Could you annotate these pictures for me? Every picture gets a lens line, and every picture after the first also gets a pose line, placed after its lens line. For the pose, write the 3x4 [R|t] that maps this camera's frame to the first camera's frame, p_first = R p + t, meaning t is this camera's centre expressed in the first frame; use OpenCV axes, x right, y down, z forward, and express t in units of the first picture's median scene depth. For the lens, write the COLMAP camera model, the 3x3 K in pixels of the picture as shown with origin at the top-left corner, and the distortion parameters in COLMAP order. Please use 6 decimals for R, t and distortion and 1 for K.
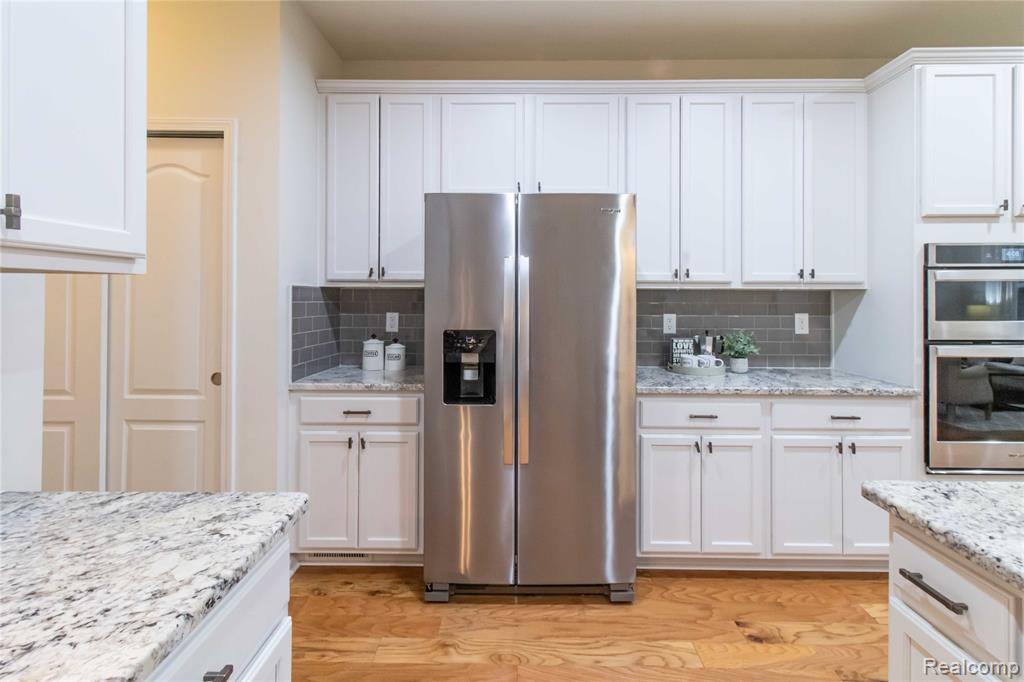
lens RADIAL K [[501.8, 0, 513.6], [0, 501.8, 284.5], [0, 0, 1]] dist [-0.023225, -0.000044]
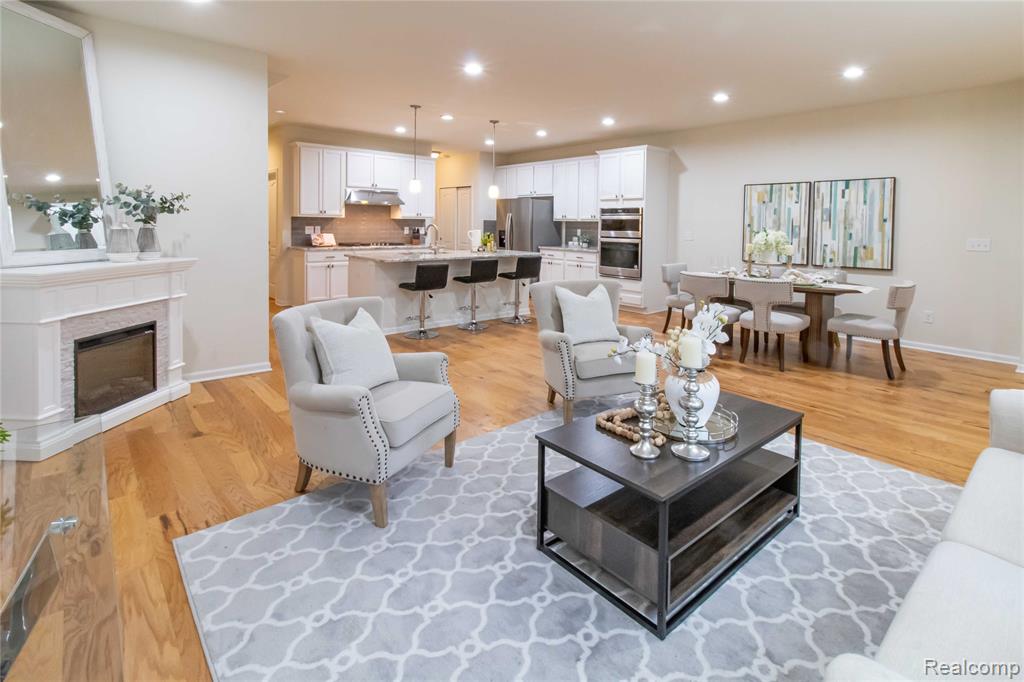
lens RADIAL K [[490.2, 0, 537.9], [0, 490.2, 244.7], [0, 0, 1]] dist [0.000665, 0.000707]
pose [[0.691332, 0.037758, -0.721550, 2.892185], [0.003700, 0.998436, 0.055792, -0.018926], [0.722528, -0.041241, 0.690110, -1.550145]]
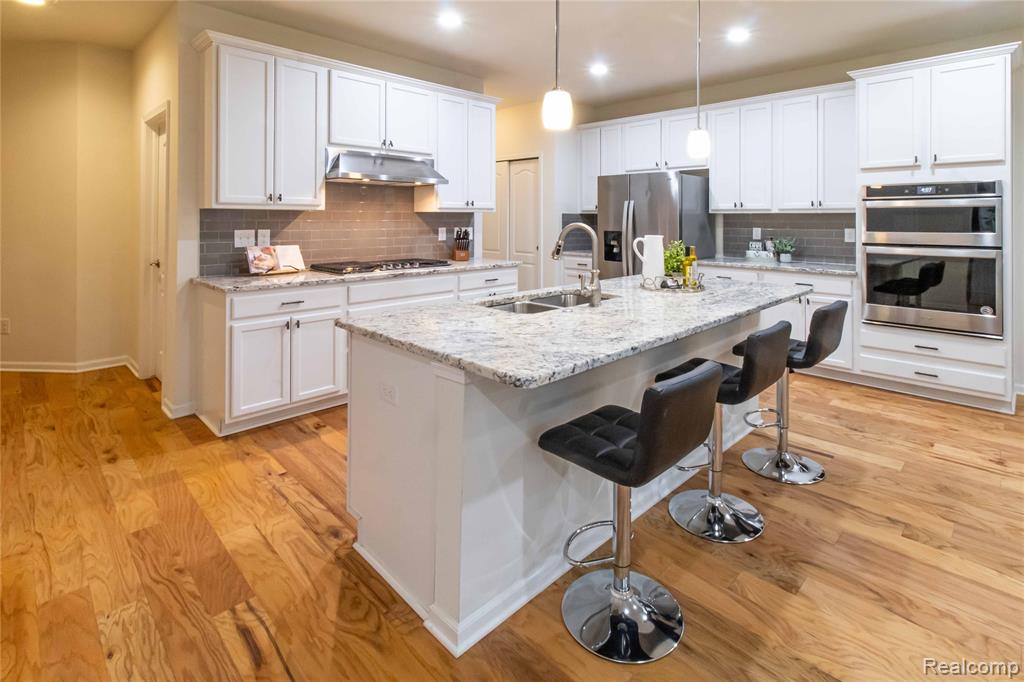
lens RADIAL K [[497.9, 0, 552.5], [0, 497.9, 224.1], [0, 0, 1]] dist [0.002420, -0.000643]
pose [[0.745245, 0.006119, -0.666762, 1.190776], [0.014008, 0.999594, 0.024831, -0.006656], [0.666643, -0.027845, 0.744857, -0.898028]]
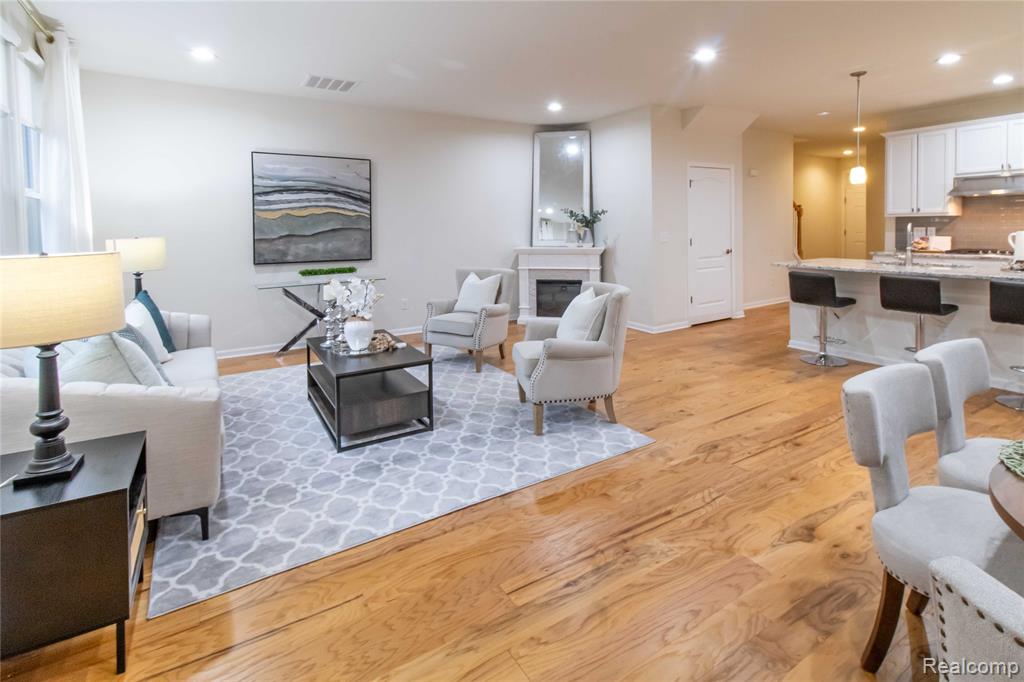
lens RADIAL K [[496.7, 0, 511.1], [0, 496.7, 231.4], [0, 0, 1]] dist [-0.000622, -0.000321]
pose [[-0.831492, 0.014429, -0.555349, 2.897966], [0.021870, 0.999738, -0.006771, 0.025933], [0.555106, -0.017775, -0.831590, 0.611868]]
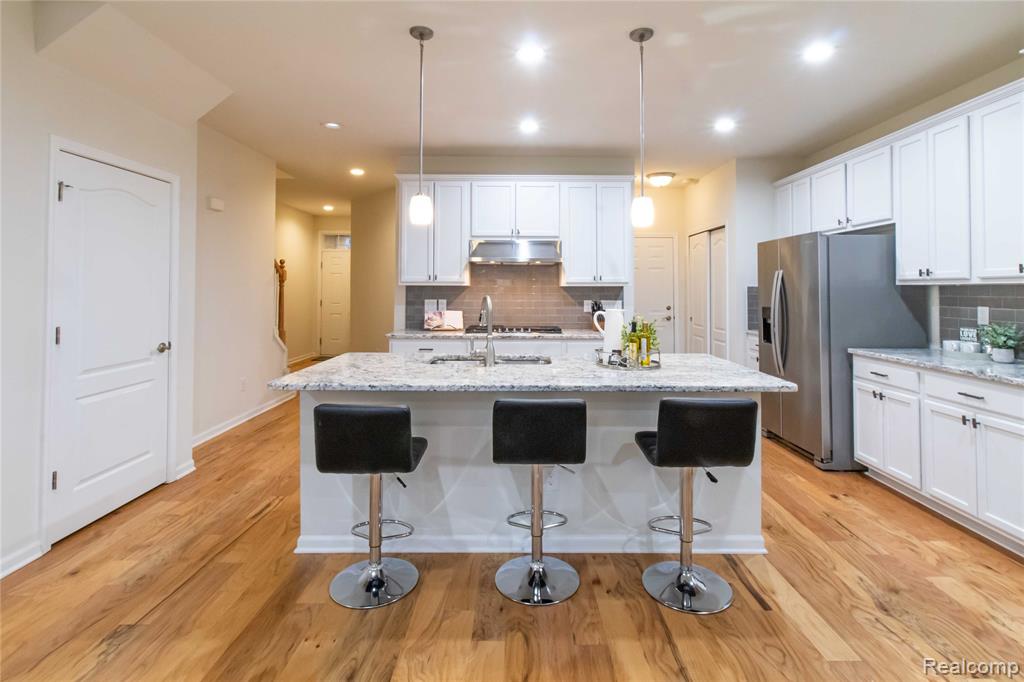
lens RADIAL K [[508.5, 0, 521.8], [0, 508.5, 280.9], [0, 0, 1]] dist [0.000534, -0.000091]
pose [[0.032386, -0.021713, -0.999240, 1.787325], [0.018778, 0.999601, -0.021112, 0.007264], [0.999299, -0.018080, 0.032781, -0.077170]]
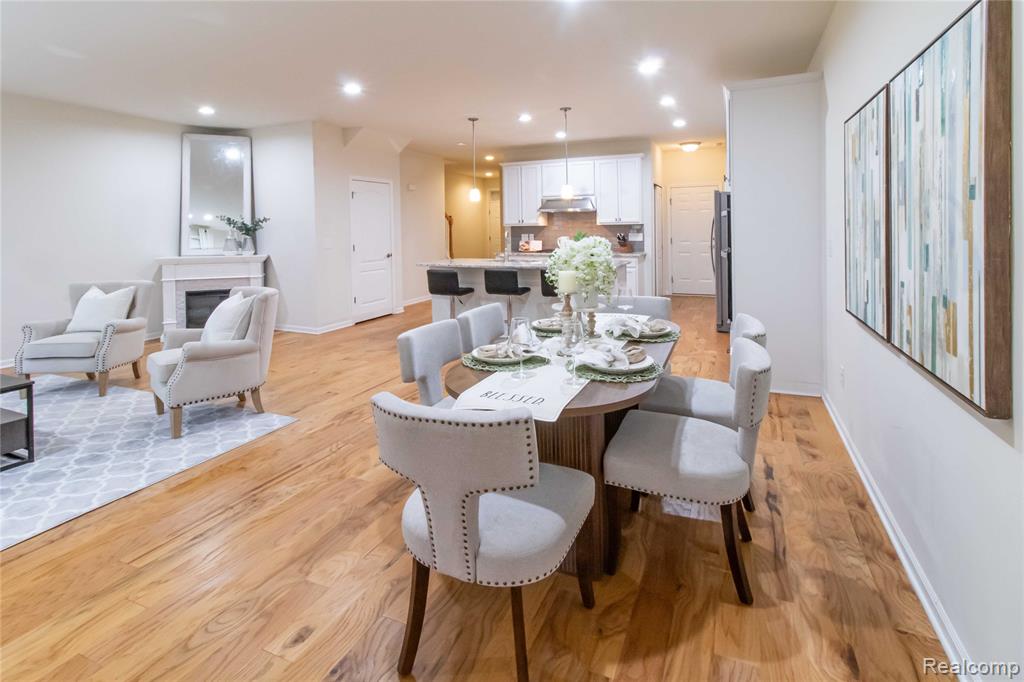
lens RADIAL K [[503.0, 0, 514.8], [0, 503.0, 233.0], [0, 0, 1]] dist [0.013491, -0.001690]
pose [[-0.364709, 0.009223, -0.931076, 3.039678], [0.030164, 0.999543, -0.001914, 0.031767], [0.930633, -0.028783, -0.364821, 0.891288]]
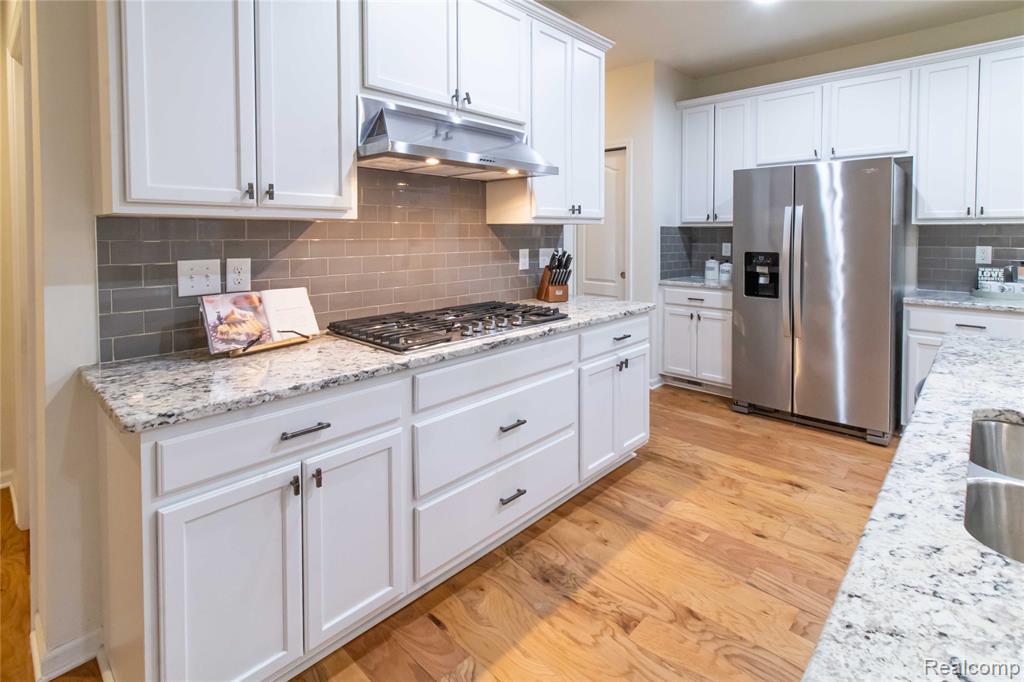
lens RADIAL K [[489.6, 0, 528.2], [0, 489.6, 249.9], [0, 0, 1]] dist [0.000037, 0.000266]
pose [[0.747070, 0.015138, -0.664573, 0.366242], [0.020458, 0.998744, 0.045748, -0.003267], [0.664430, -0.047773, 0.745822, -0.621853]]
